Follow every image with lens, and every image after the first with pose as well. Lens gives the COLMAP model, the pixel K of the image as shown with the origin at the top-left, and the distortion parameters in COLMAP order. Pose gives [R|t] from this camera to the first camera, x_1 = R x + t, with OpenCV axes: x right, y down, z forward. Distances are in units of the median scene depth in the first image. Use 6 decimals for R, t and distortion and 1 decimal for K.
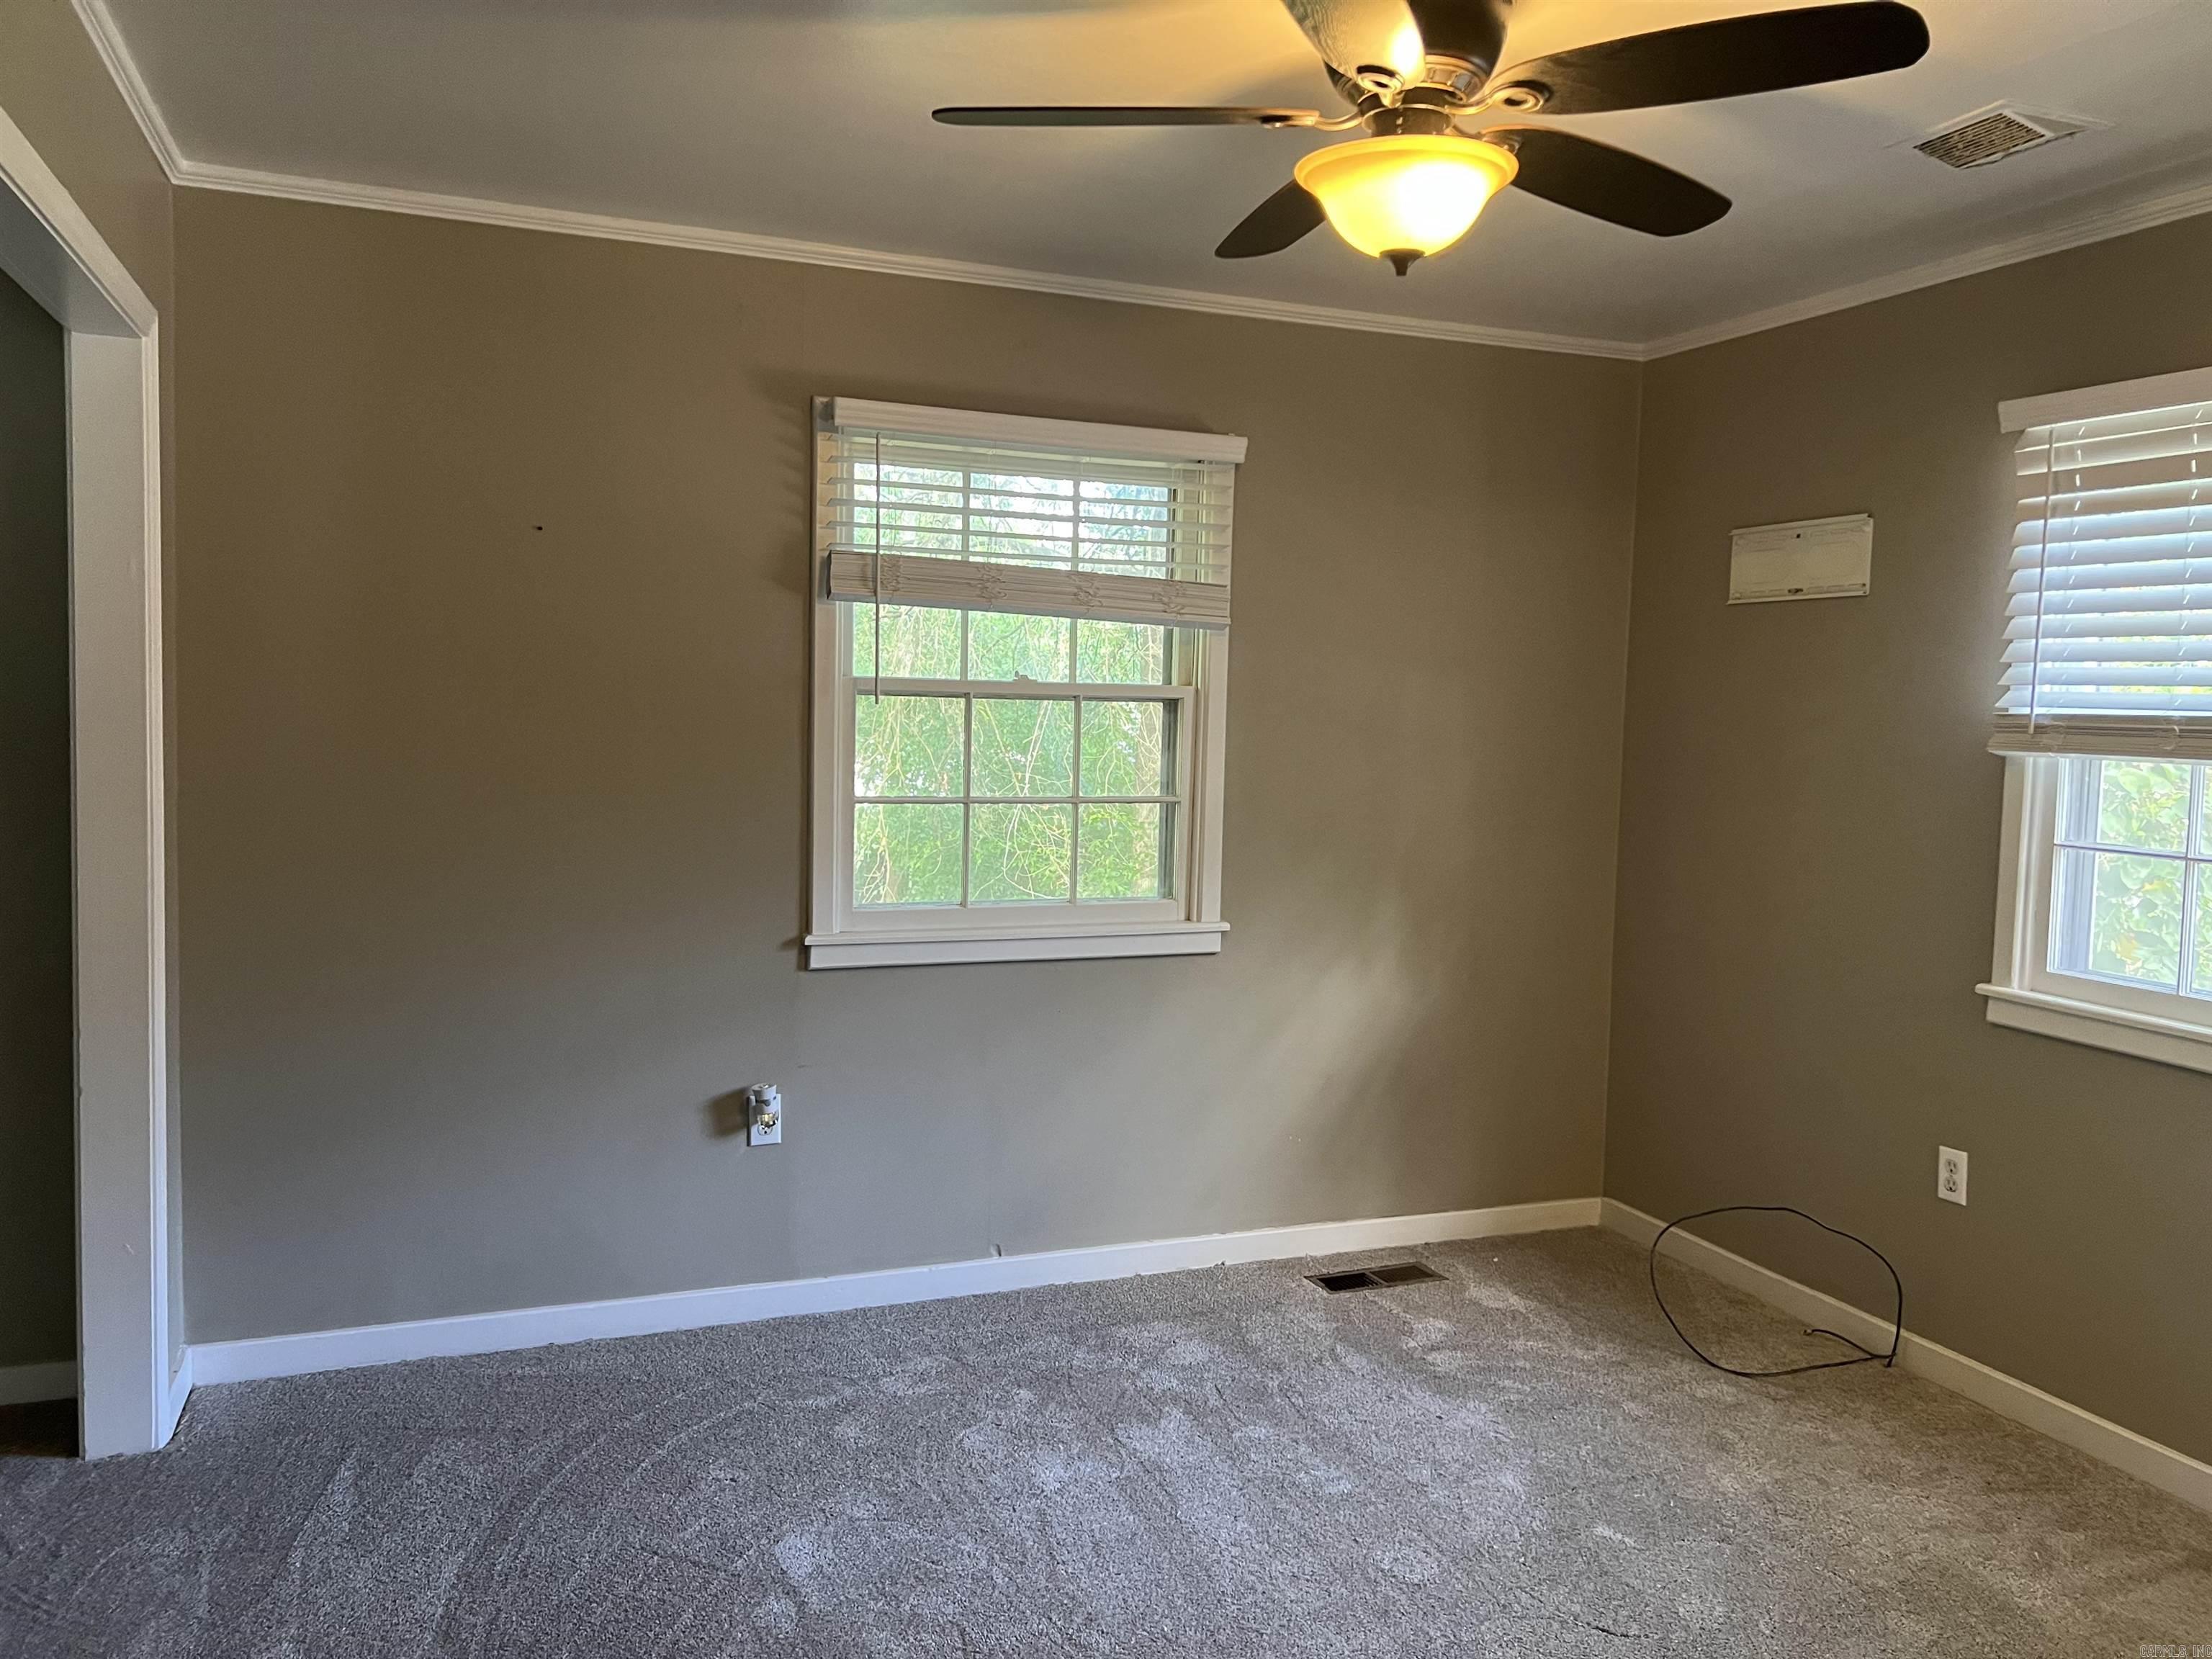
lens RADIAL K [[1650.6, 0, 1104.8], [0, 1650.6, 819.2], [0, 0, 1]] dist [0.014364, -0.010297]
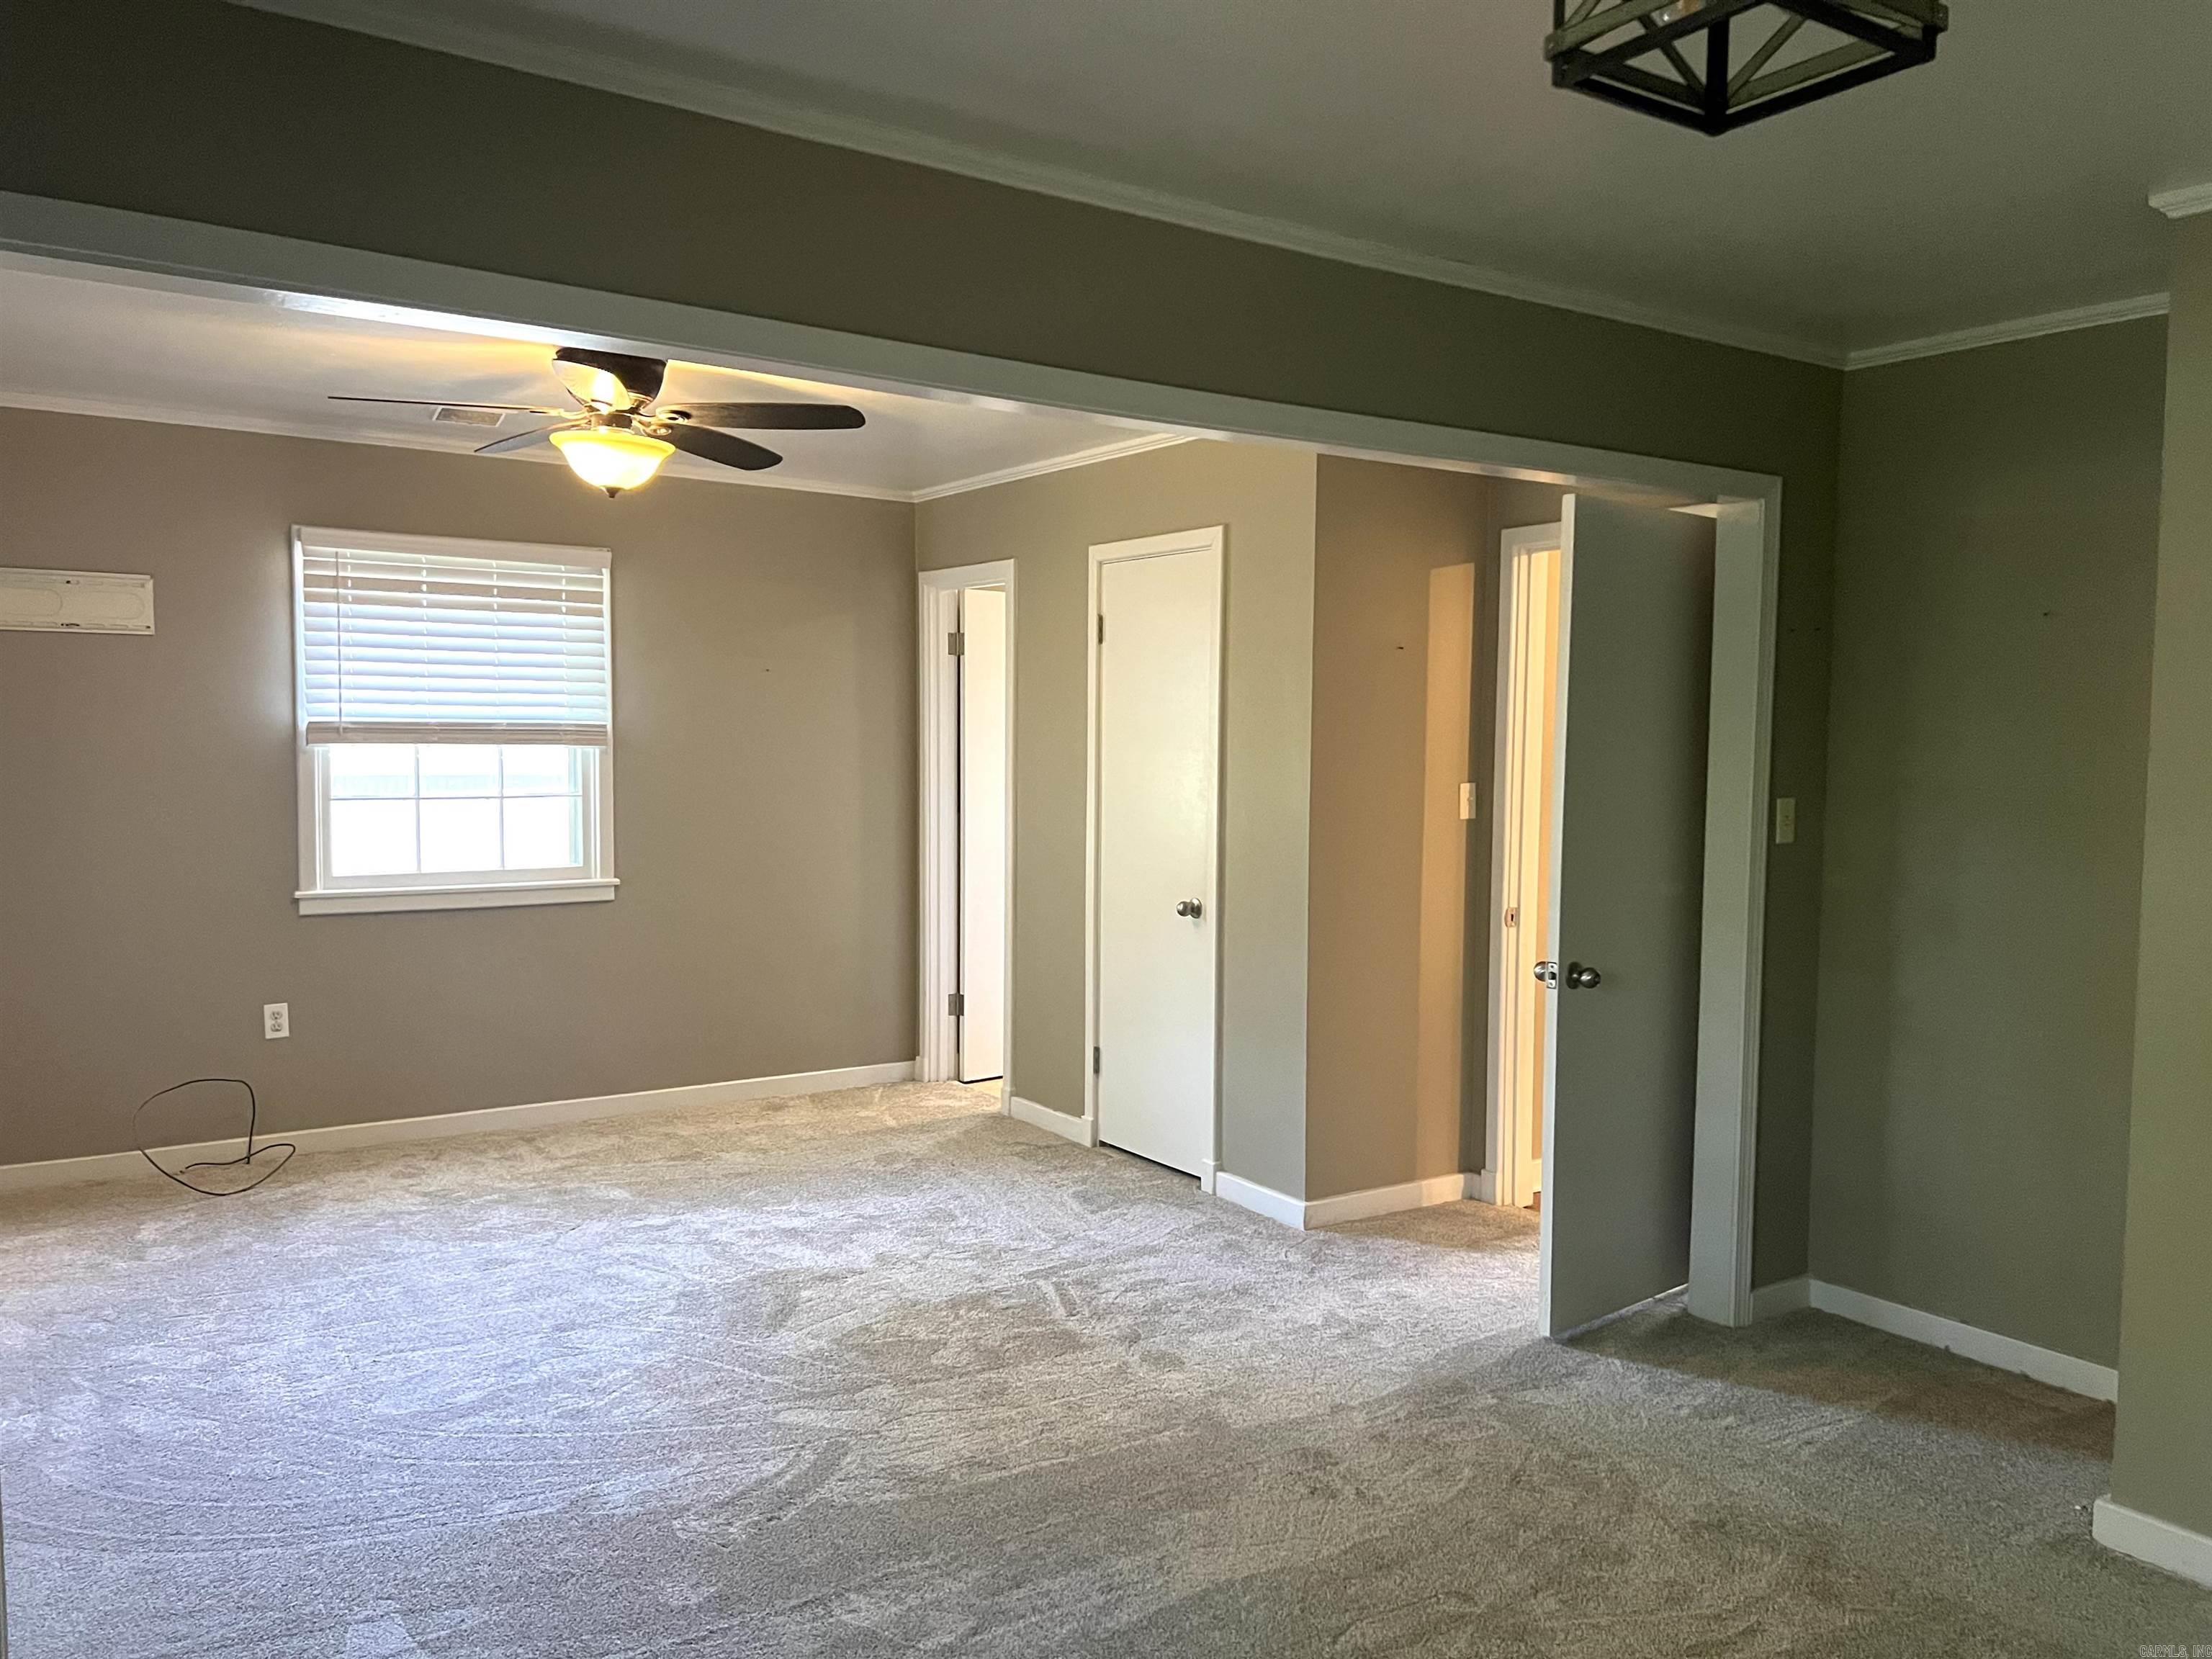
lens RADIAL K [[1650.6, 0, 1104.8], [0, 1650.6, 819.2], [0, 0, 1]] dist [0.014364, -0.010297]
pose [[-0.218050, -0.075883, 0.972983, -1.190509], [0.057300, 0.994257, 0.090383, -0.068900], [-0.974254, 0.075460, -0.212449, 0.591873]]
